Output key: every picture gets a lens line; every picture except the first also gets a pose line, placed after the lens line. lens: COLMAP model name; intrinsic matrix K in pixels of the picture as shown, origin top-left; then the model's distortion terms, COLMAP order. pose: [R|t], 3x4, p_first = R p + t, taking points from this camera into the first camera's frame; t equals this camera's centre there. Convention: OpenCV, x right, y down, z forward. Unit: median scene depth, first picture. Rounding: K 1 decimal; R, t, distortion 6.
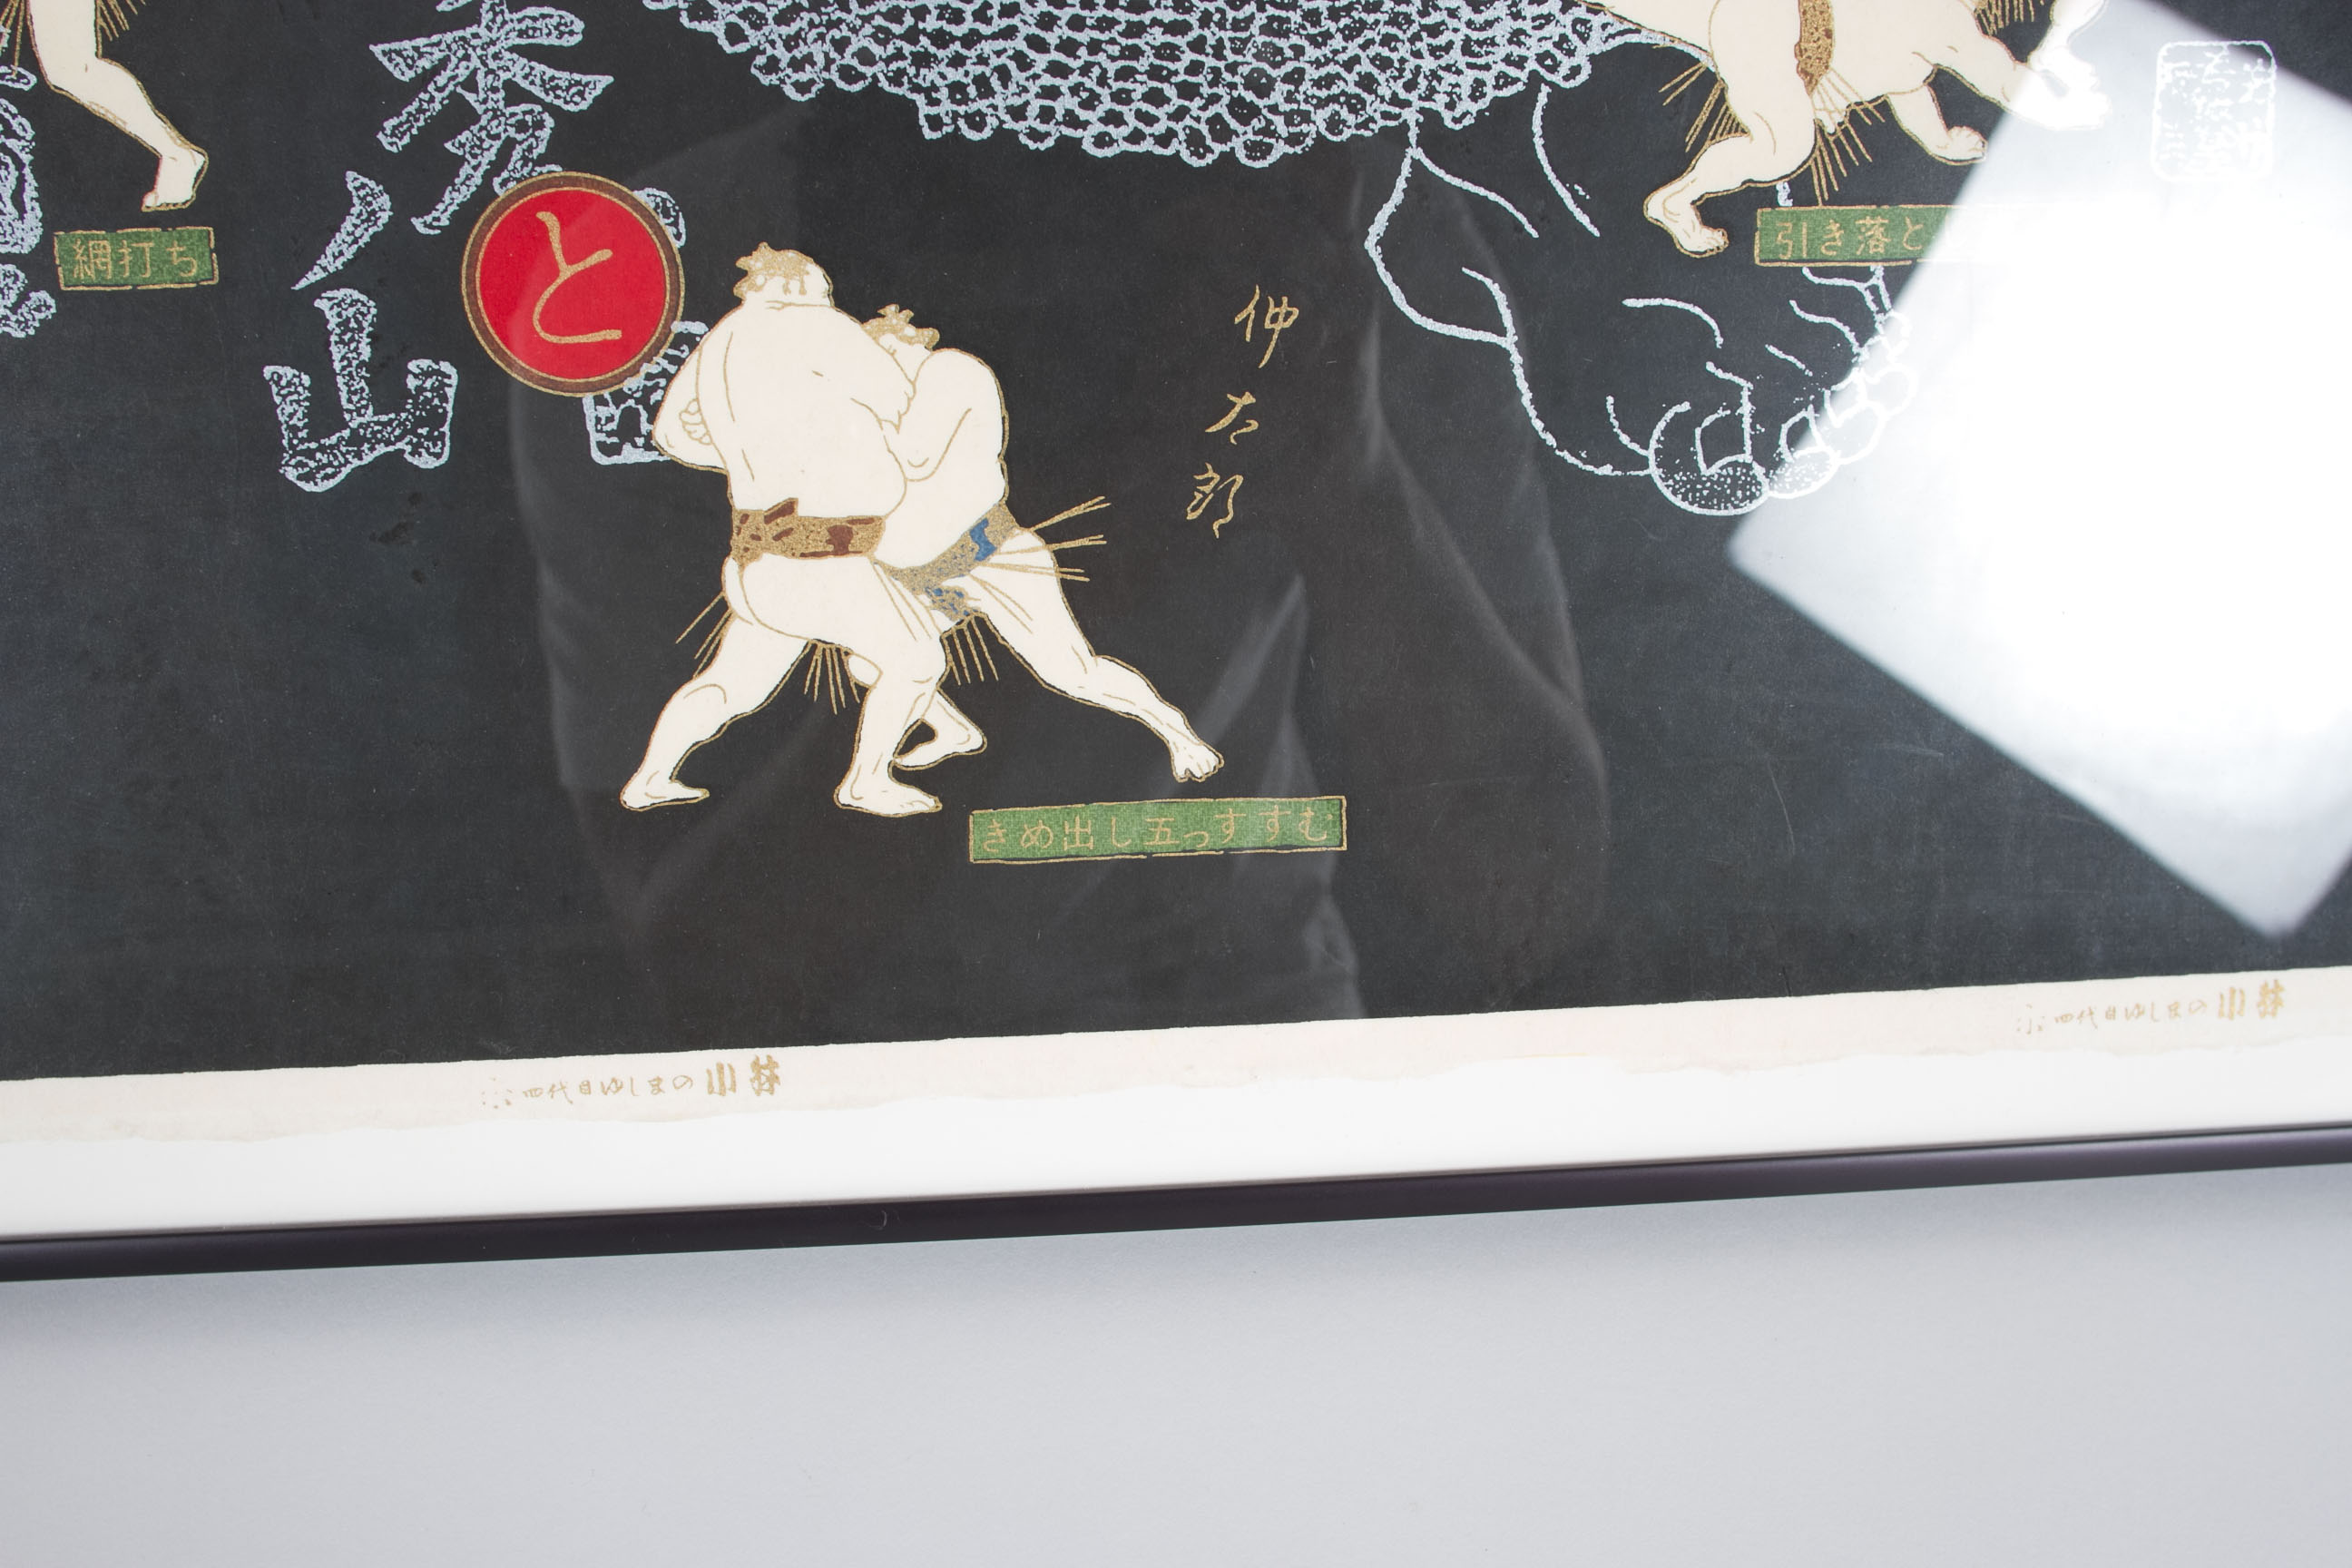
lens RADIAL K [[2055.7, 0, 1120.2], [0, 2055.7, 823.6], [0, 0, 1]] dist [-0.063955, 0.040836]
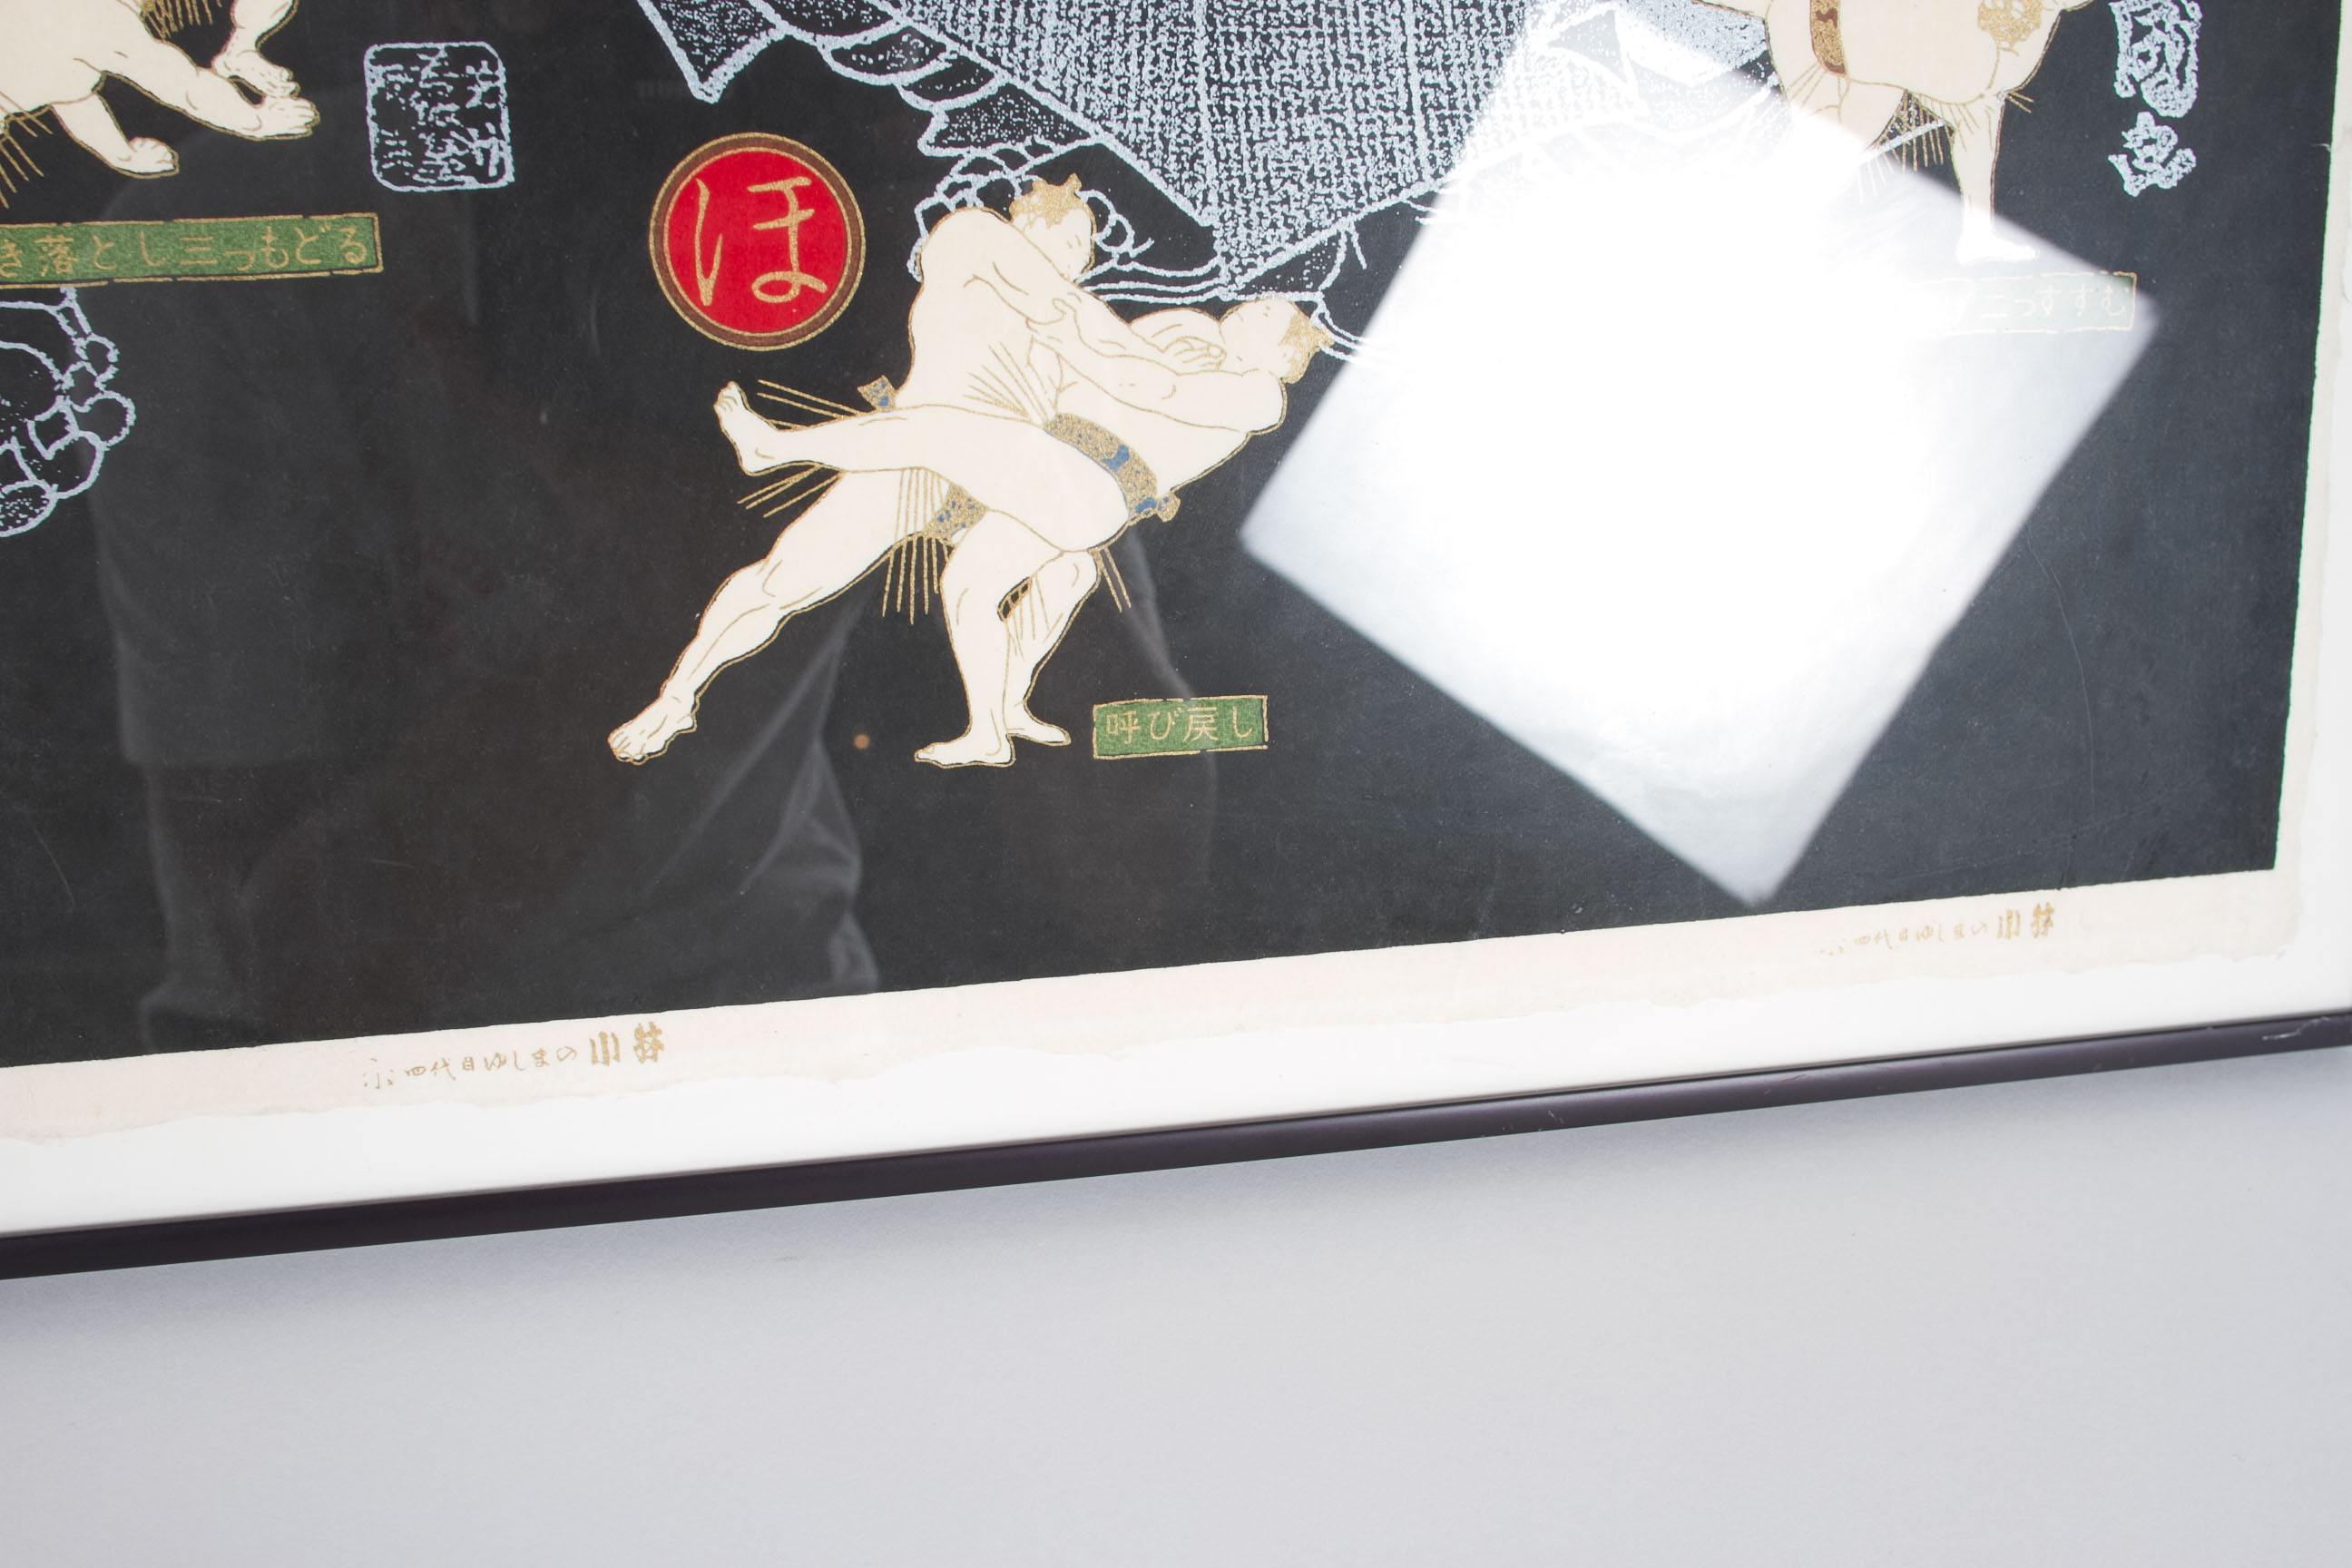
lens RADIAL K [[2055.7, 0, 1168.6], [0, 2055.7, 796.2], [0, 0, 1]] dist [-0.063955, 0.040836]
pose [[0.992625, -0.028554, 0.117812, 0.760075], [0.027522, 0.999567, 0.010377, -0.035427], [-0.118057, -0.007058, 0.992982, 0.012974]]
